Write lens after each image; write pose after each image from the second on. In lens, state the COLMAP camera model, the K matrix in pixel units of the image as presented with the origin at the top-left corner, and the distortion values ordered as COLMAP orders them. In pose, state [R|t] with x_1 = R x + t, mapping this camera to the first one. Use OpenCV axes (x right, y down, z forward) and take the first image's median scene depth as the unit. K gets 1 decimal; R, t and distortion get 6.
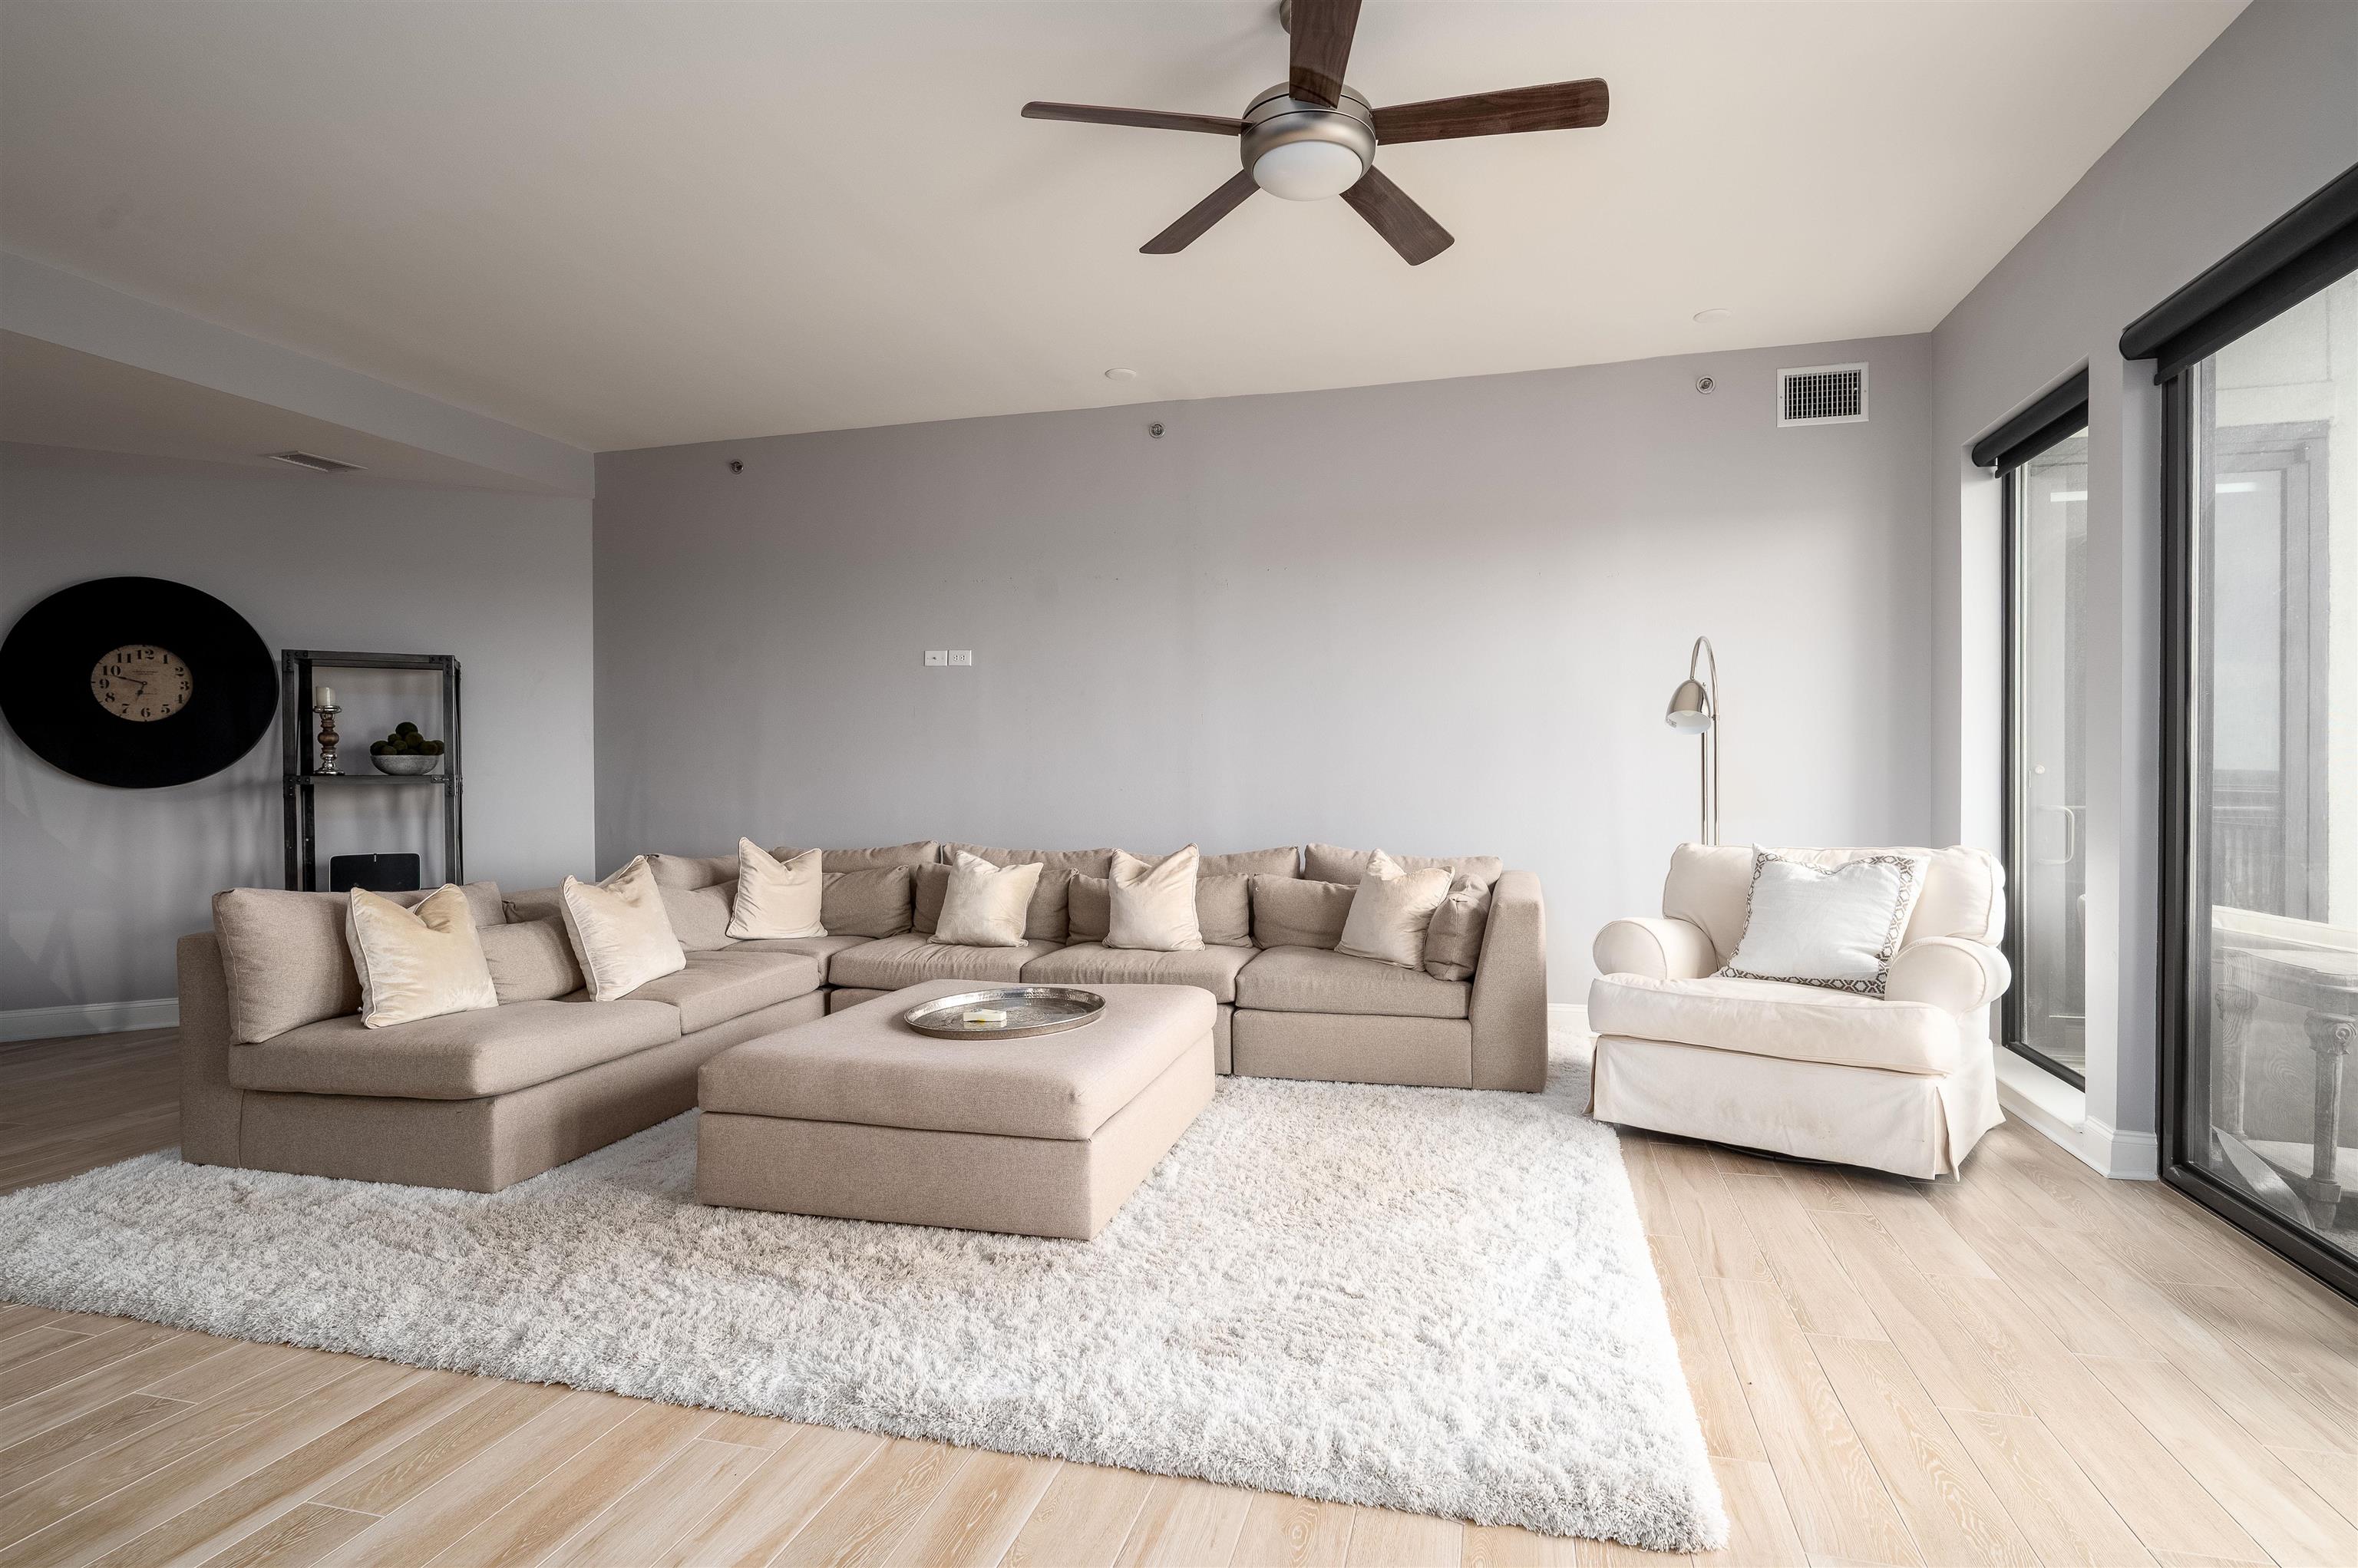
lens RADIAL K [[1161.4, 0, 1190.7], [0, 1161.4, 777.0], [0, 0, 1]] dist [-0.002637, 0.001720]
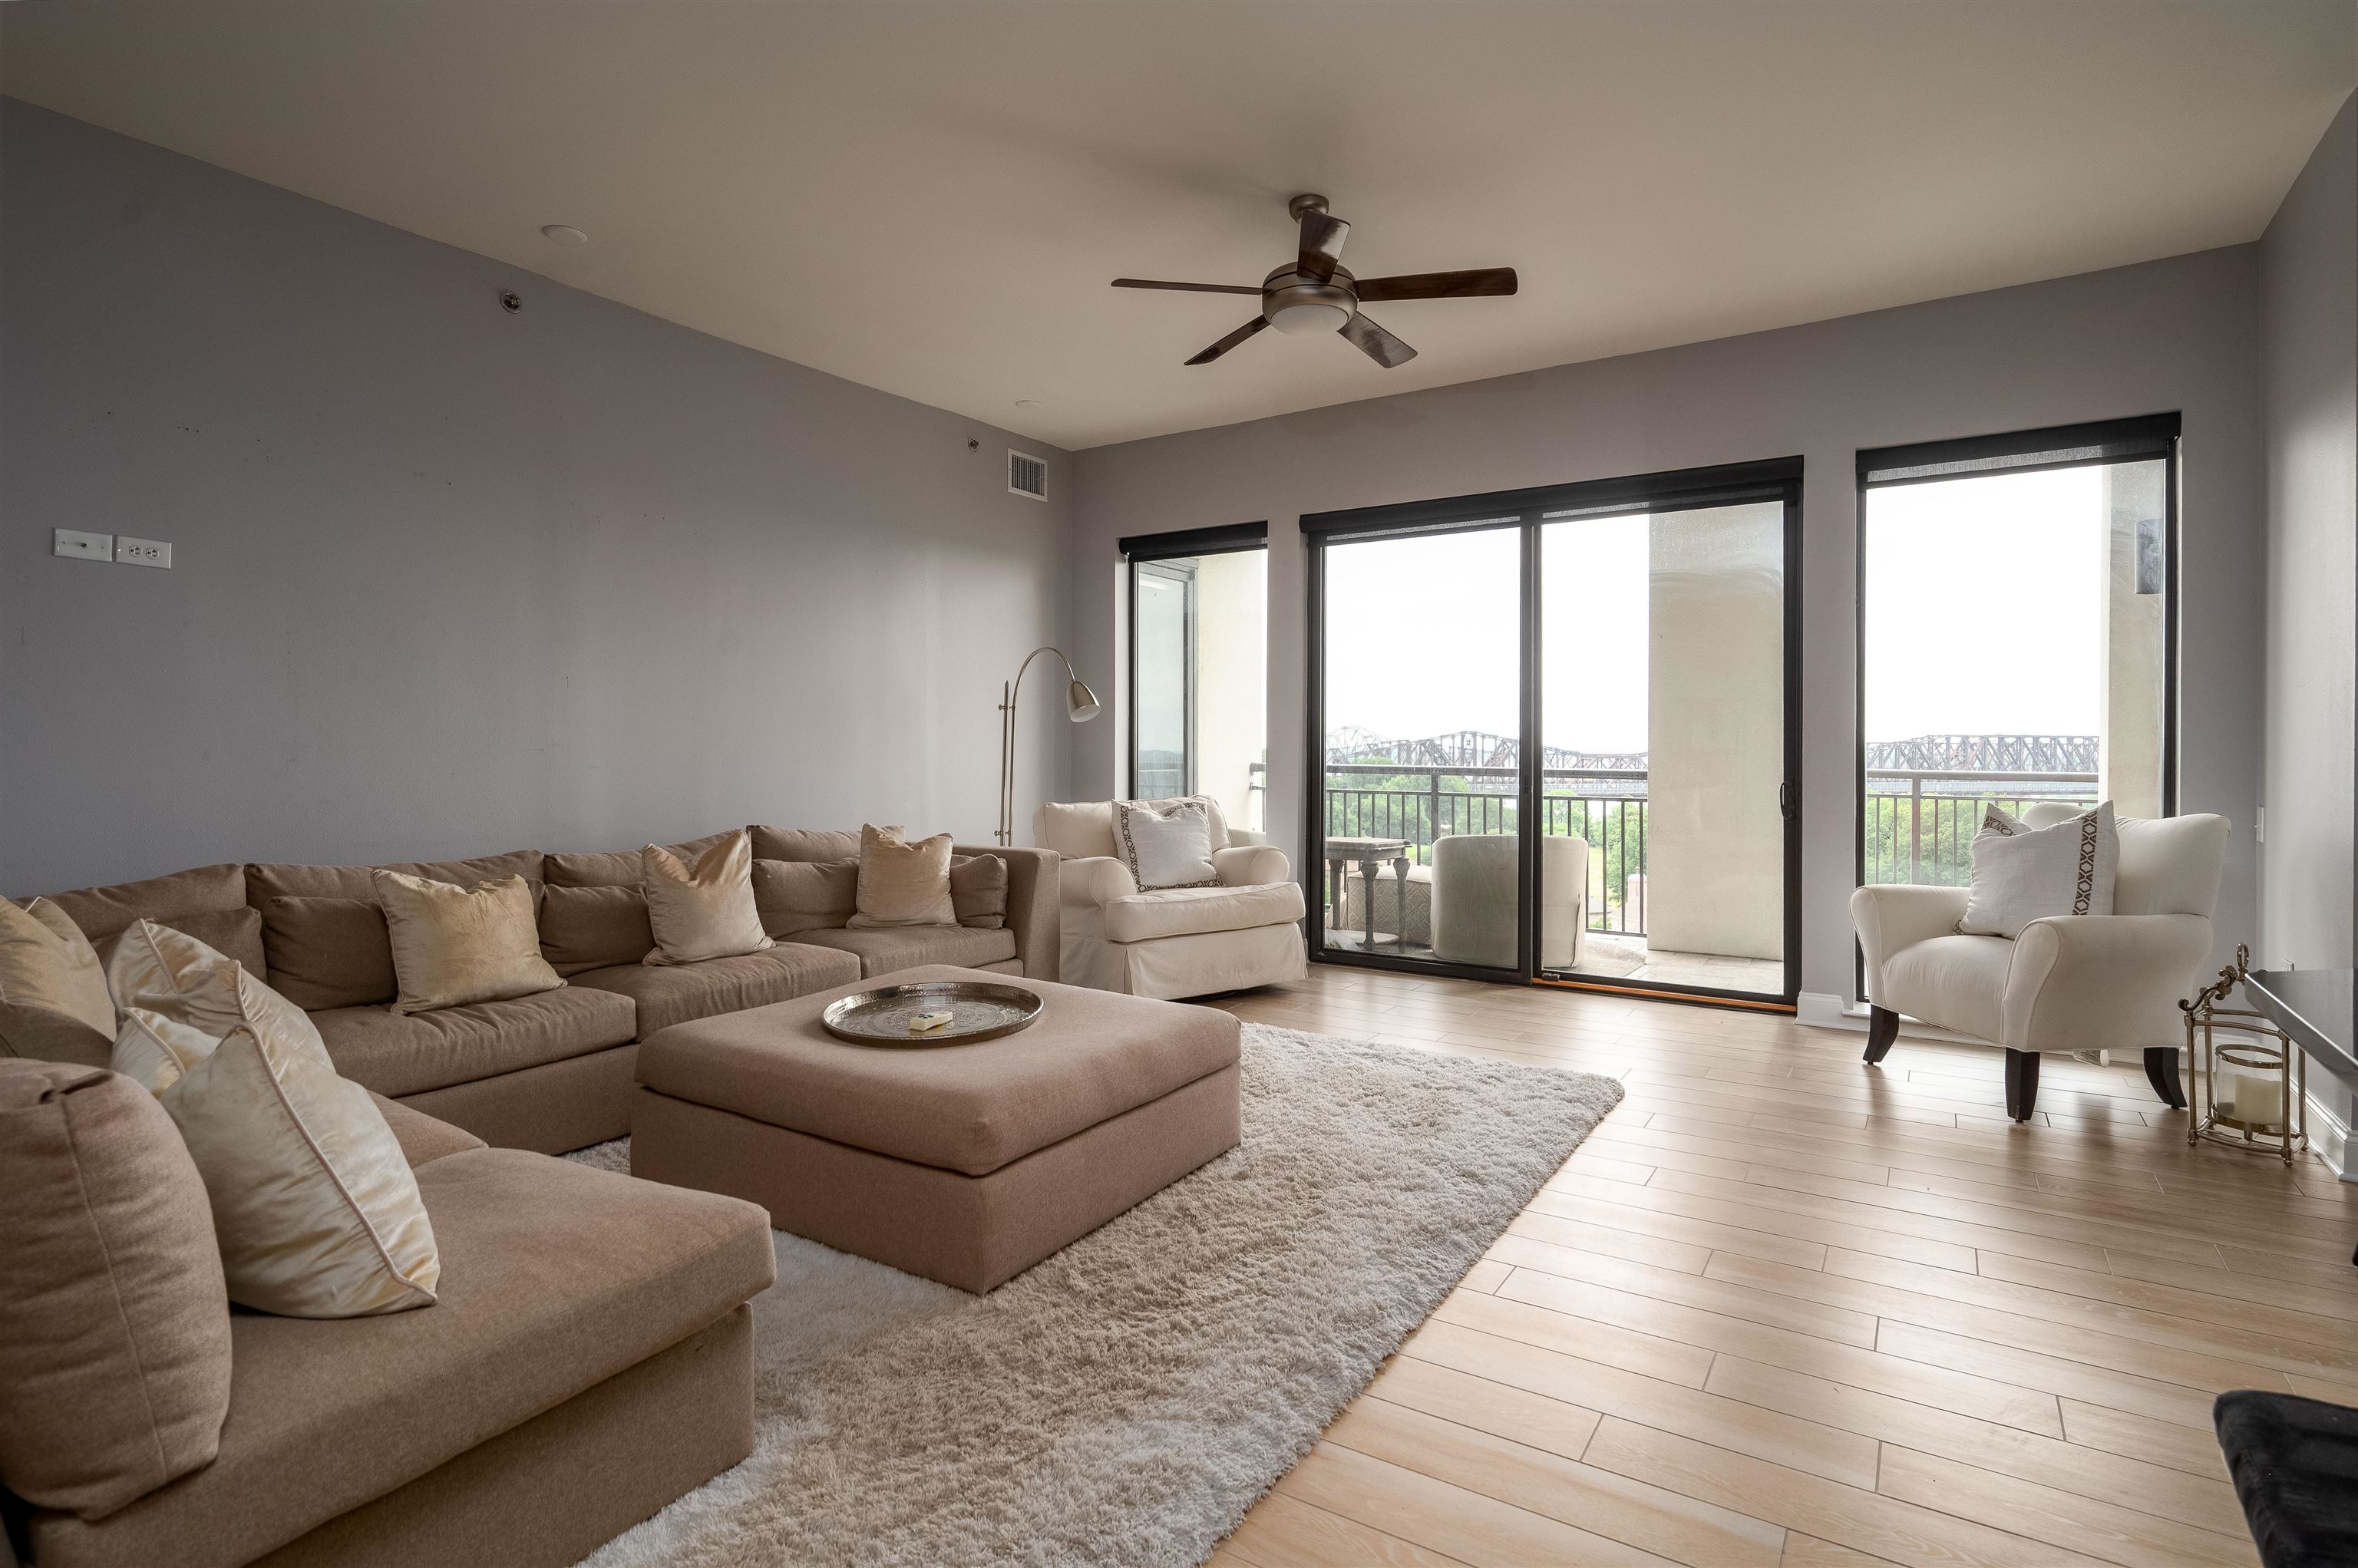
lens RADIAL K [[1161.4, 0, 1205.8], [0, 1161.4, 746.3], [0, 0, 1]] dist [-0.002637, 0.001720]
pose [[0.302236, 0.003455, 0.953227, -0.728872], [0.005667, 0.999969, -0.005422, 0.000311], [-0.953216, 0.007040, 0.302207, 0.397967]]
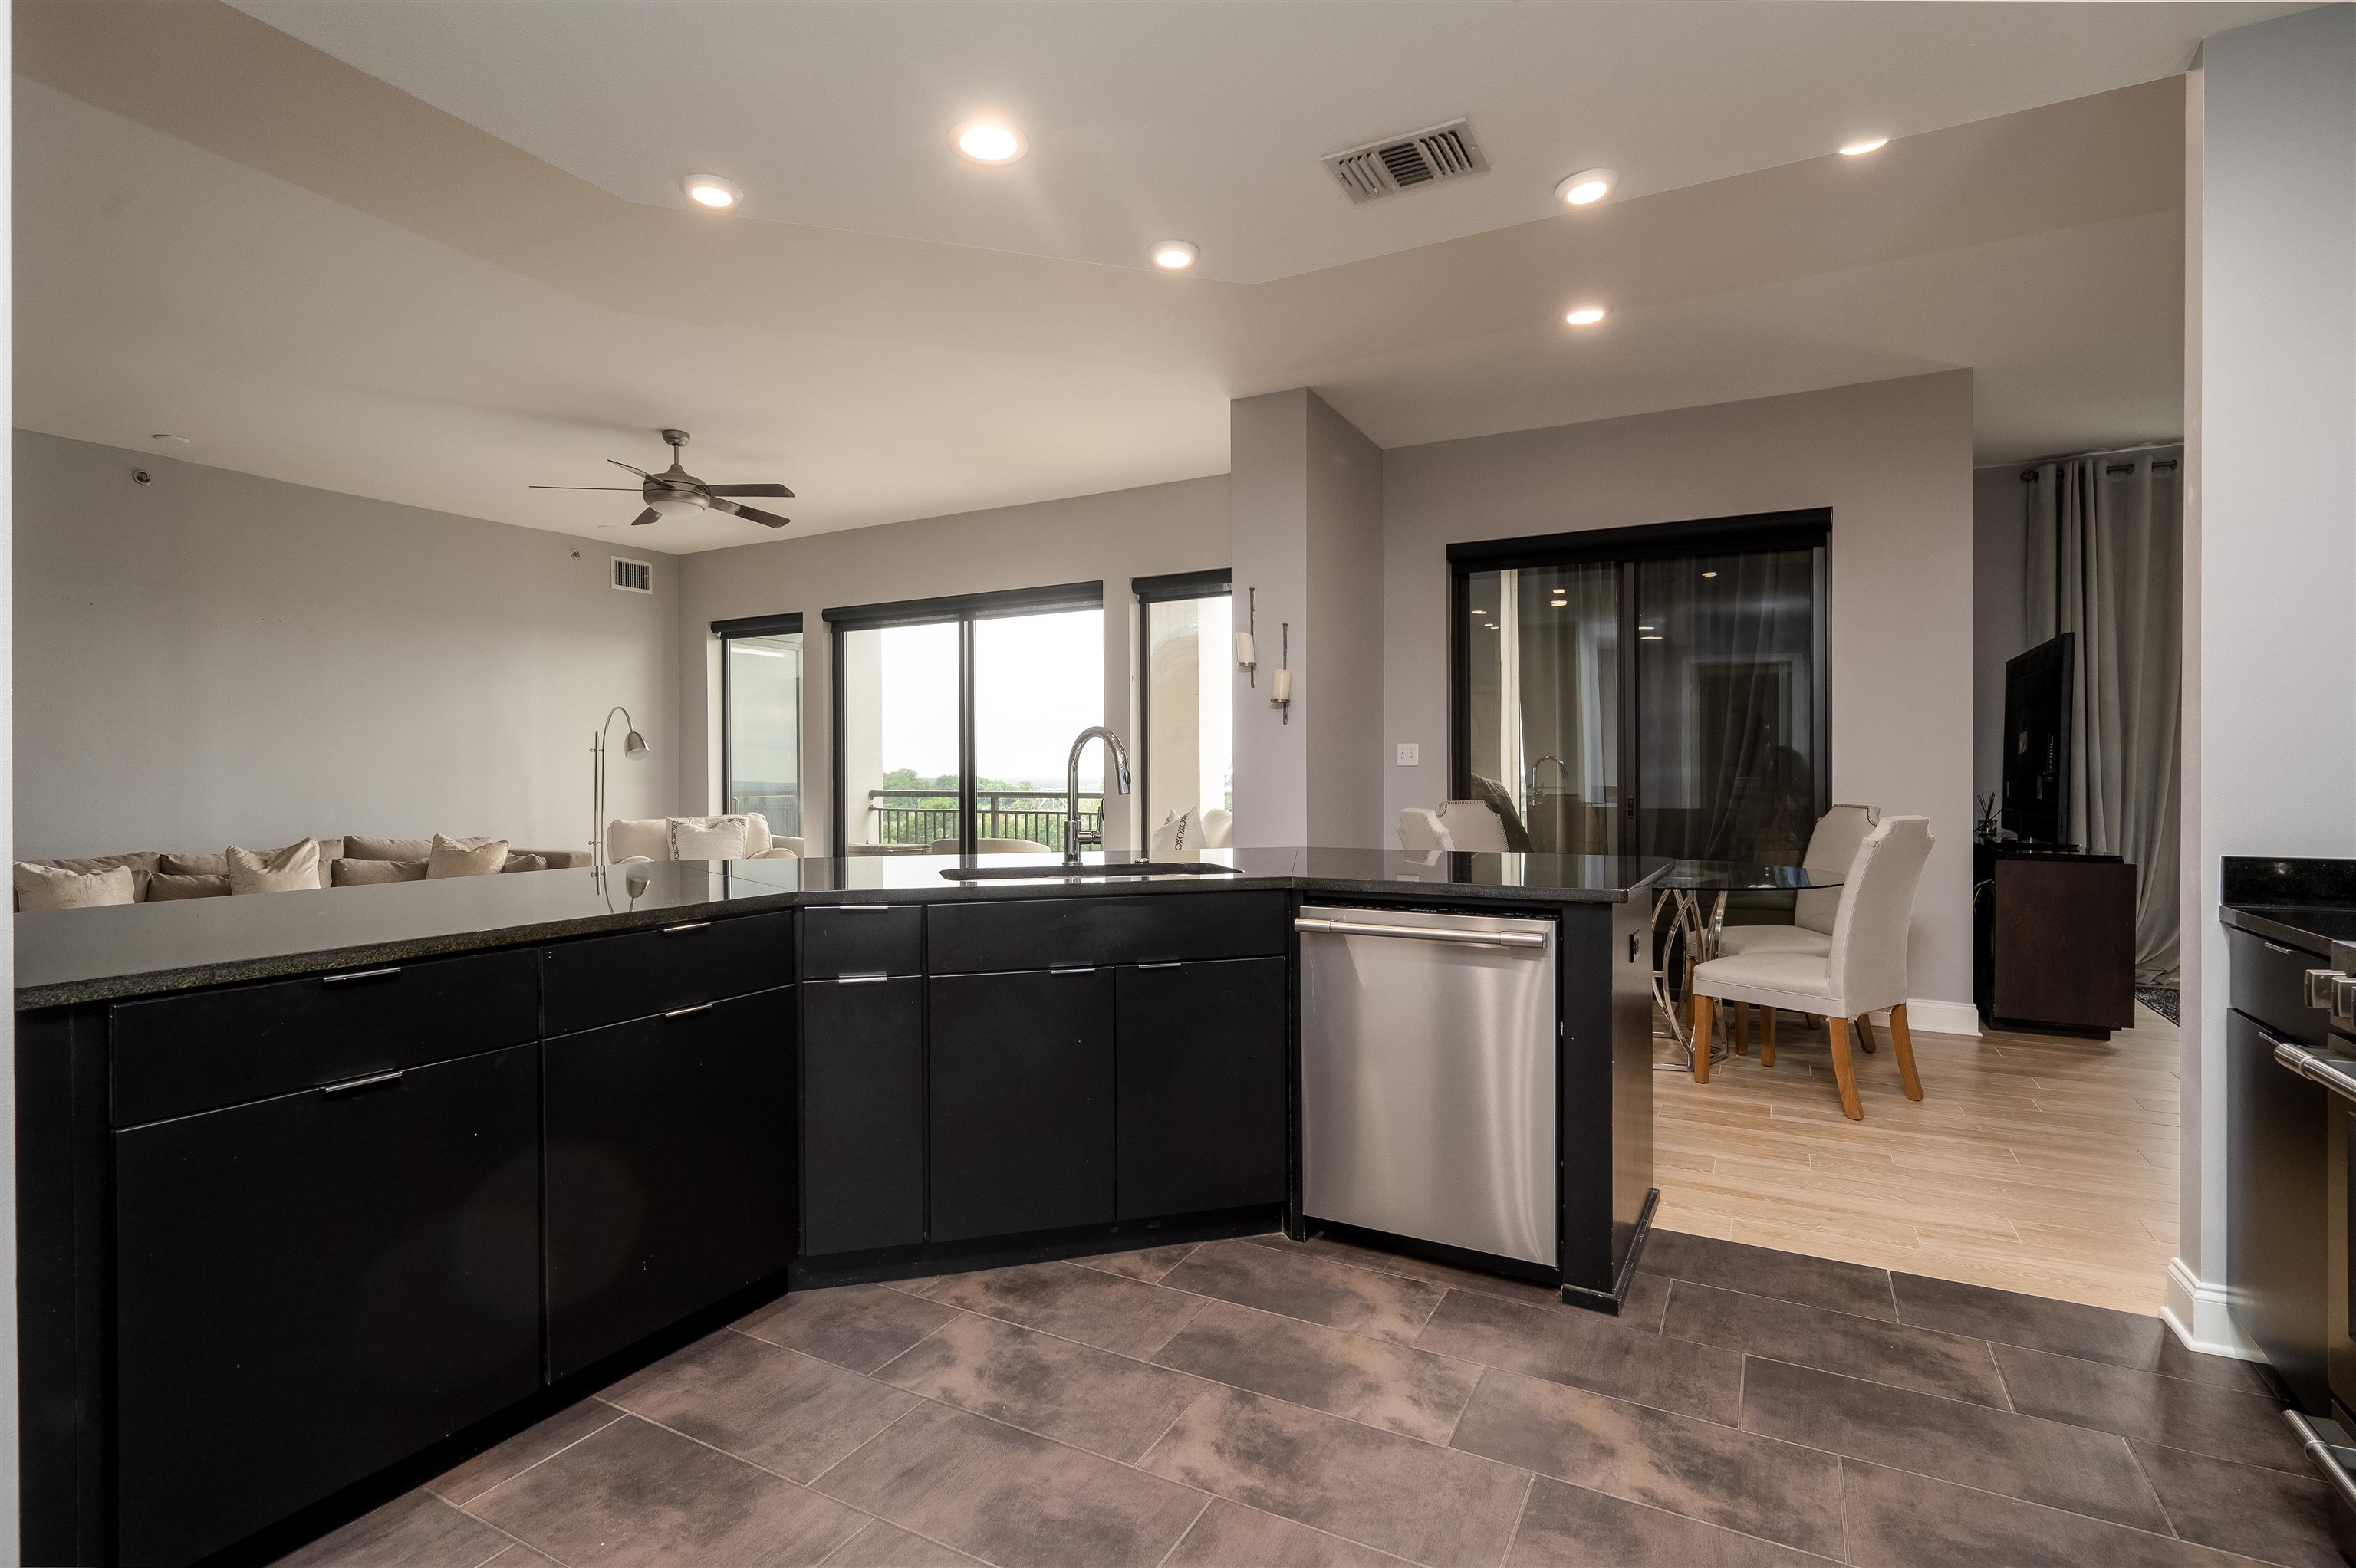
lens RADIAL K [[1103.4, 0, 1195.0], [0, 1103.4, 784.1], [0, 0, 1]] dist [0.004309, -0.000763]
pose [[0.212224, -0.007321, 0.977194, -1.007432], [0.013948, 0.999893, 0.004462, 0.004980], [-0.977122, 0.012683, 0.212303, -0.242652]]
